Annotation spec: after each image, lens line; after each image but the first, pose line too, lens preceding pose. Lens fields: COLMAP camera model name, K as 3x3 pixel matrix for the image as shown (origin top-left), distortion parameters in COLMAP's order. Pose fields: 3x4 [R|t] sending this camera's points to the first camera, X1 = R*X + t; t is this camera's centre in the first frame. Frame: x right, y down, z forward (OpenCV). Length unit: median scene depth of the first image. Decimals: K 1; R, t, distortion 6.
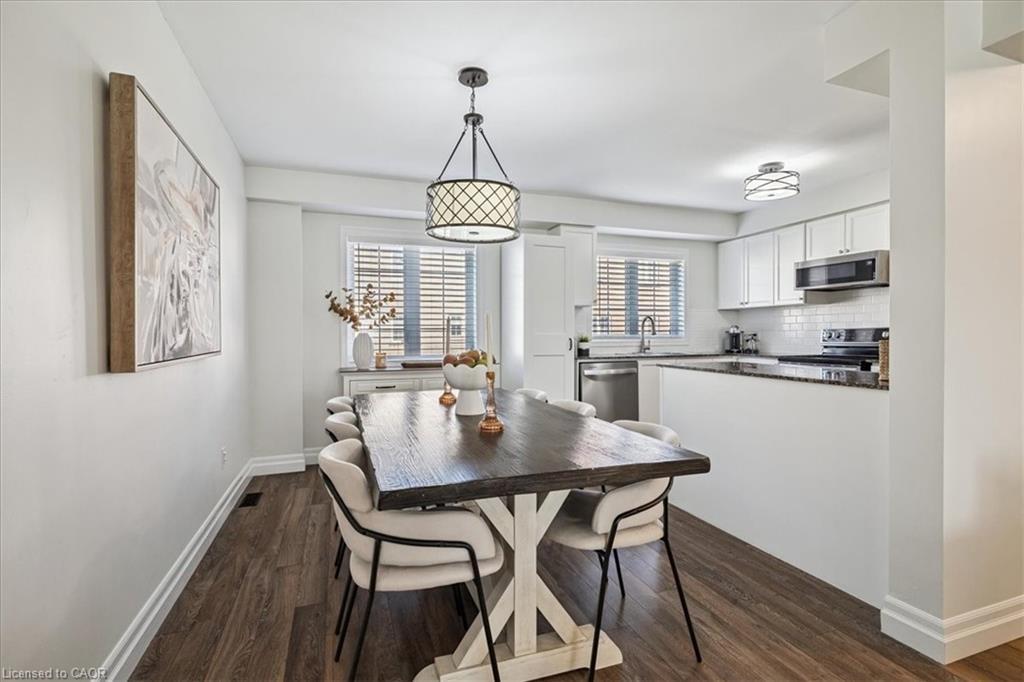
lens RADIAL K [[485.3, 0, 512.0], [0, 485.3, 341.0], [0, 0, 1]] dist [0.002737, 0.000235]
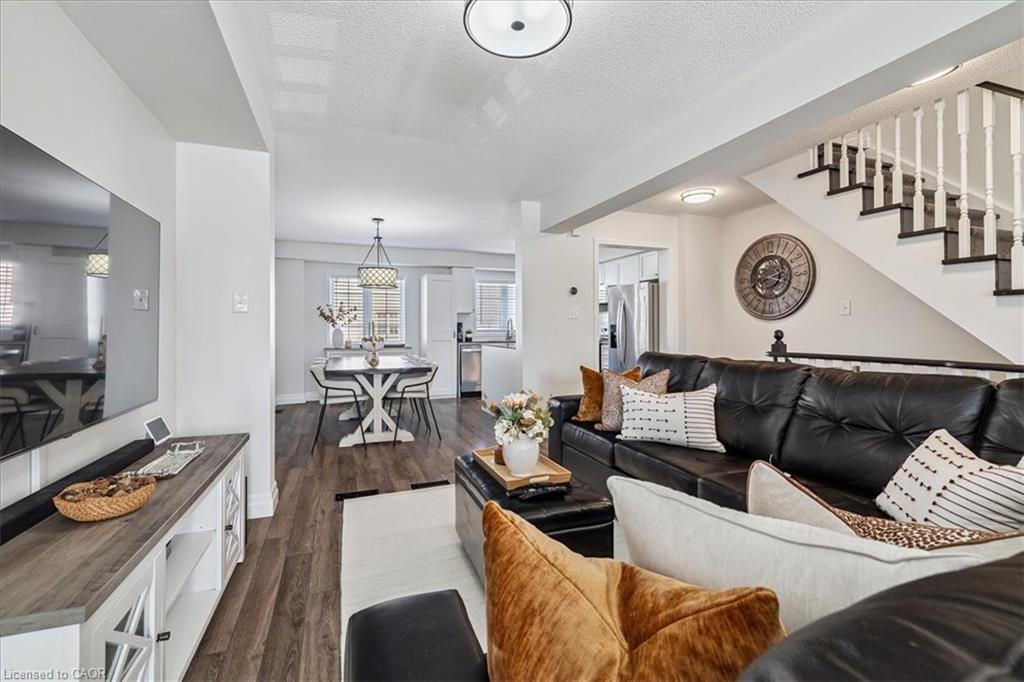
lens RADIAL K [[438.3, 0, 507.8], [0, 438.3, 333.9], [0, 0, 1]] dist [0.000073, -0.000039]
pose [[0.999618, -0.001872, 0.027578, 0.266517], [0.001879, 0.999998, -0.000229, 0.005018], [-0.027578, 0.000281, 0.999620, -0.620618]]
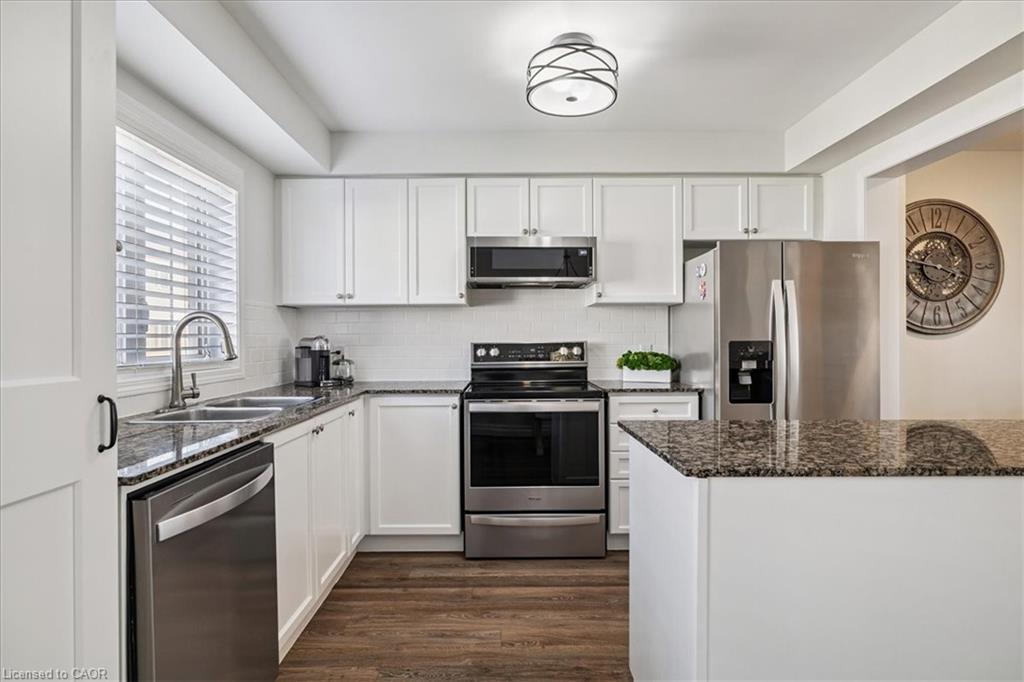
lens RADIAL K [[533.1, 0, 499.1], [0, 533.1, 338.4], [0, 0, 1]] dist [-0.001932, -0.000325]
pose [[0.336272, 0.003025, 0.941760, -0.041230], [0.016105, 0.999830, -0.008962, -0.024853], [-0.941627, 0.018181, 0.336167, 0.733720]]
